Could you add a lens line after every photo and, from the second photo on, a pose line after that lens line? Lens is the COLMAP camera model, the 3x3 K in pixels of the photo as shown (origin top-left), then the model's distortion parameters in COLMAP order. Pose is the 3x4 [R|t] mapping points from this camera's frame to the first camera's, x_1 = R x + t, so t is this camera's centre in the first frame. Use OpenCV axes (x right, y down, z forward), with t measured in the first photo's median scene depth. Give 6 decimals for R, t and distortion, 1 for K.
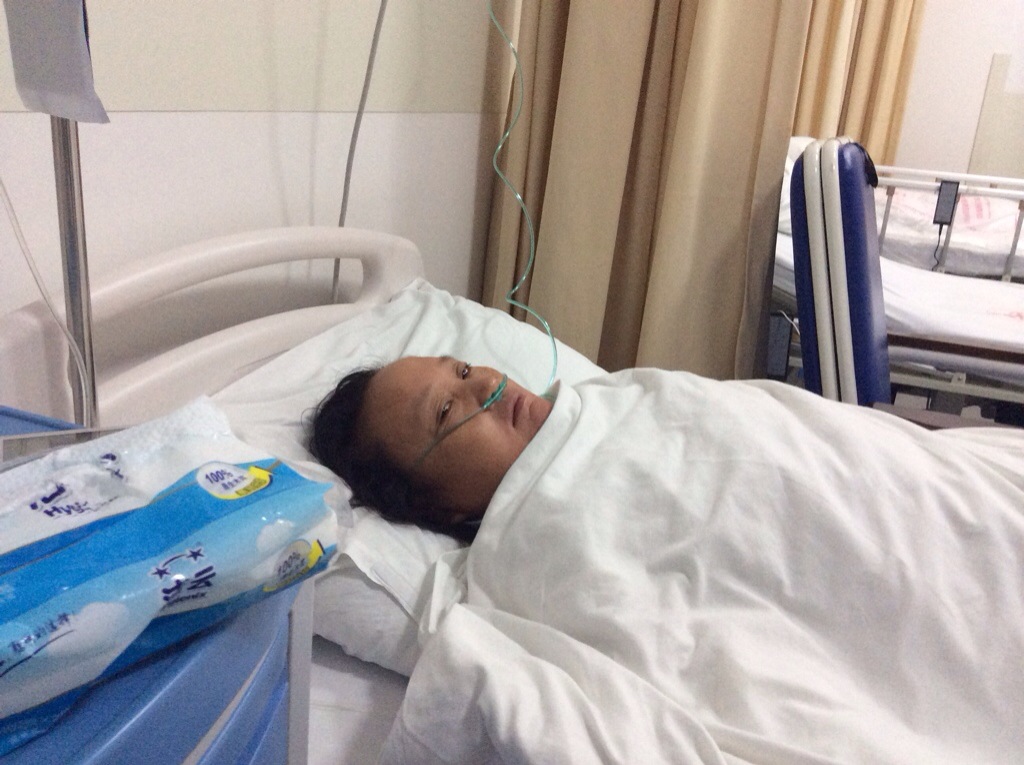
lens RADIAL K [[940.0, 0, 512.0], [0, 940.0, 382.5], [0, 0, 1]] dist [0.121348, -0.295273]
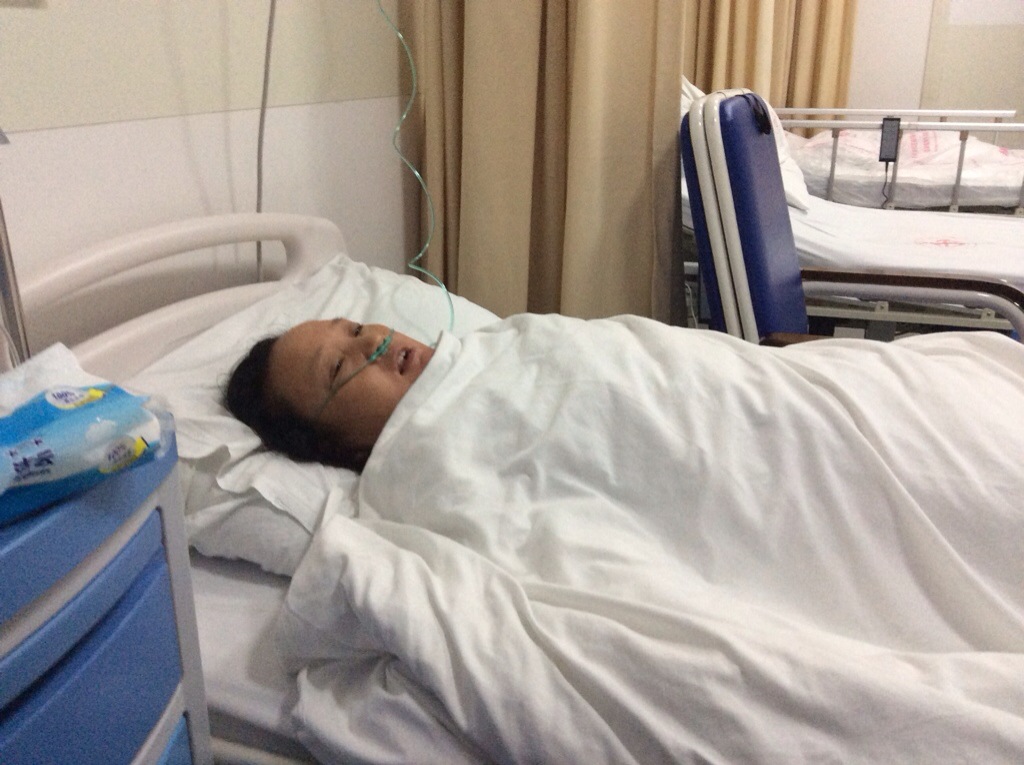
lens RADIAL K [[949.4, 0, 528.4], [0, 949.4, 383.4], [0, 0, 1]] dist [0.173569, -0.383865]
pose [[0.996438, -0.084323, 0.000156, 0.179329], [0.084288, 0.996068, 0.027271, 0.047244], [-0.002455, -0.027161, 0.999628, -0.206273]]
